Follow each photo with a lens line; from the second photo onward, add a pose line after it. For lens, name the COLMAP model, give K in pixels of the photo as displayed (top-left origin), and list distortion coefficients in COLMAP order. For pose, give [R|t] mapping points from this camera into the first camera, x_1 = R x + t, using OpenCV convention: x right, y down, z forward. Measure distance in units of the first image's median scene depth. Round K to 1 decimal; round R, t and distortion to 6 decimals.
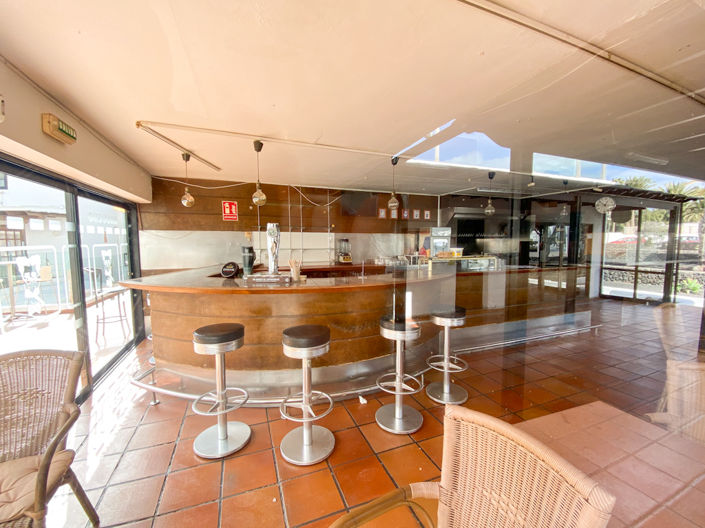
lens RADIAL K [[295.5, 0, 355.0], [0, 295.5, 266.8], [0, 0, 1]] dist [-0.010360, -0.001264]
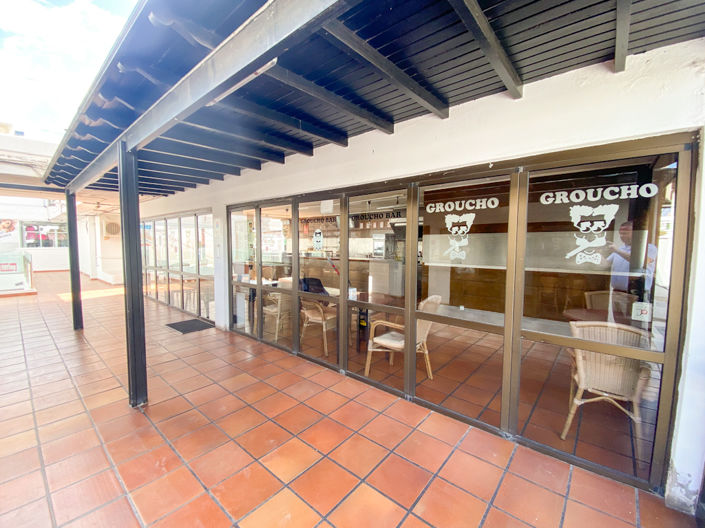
lens RADIAL K [[295.5, 0, 356.2], [0, 295.5, 264.8], [0, 0, 1]] dist [-0.010360, -0.001264]
pose [[0.884288, -0.022740, 0.466388, -0.598886], [0.025909, 0.999664, -0.000384, 0.022779], [-0.466223, 0.012423, 0.884580, -0.328887]]
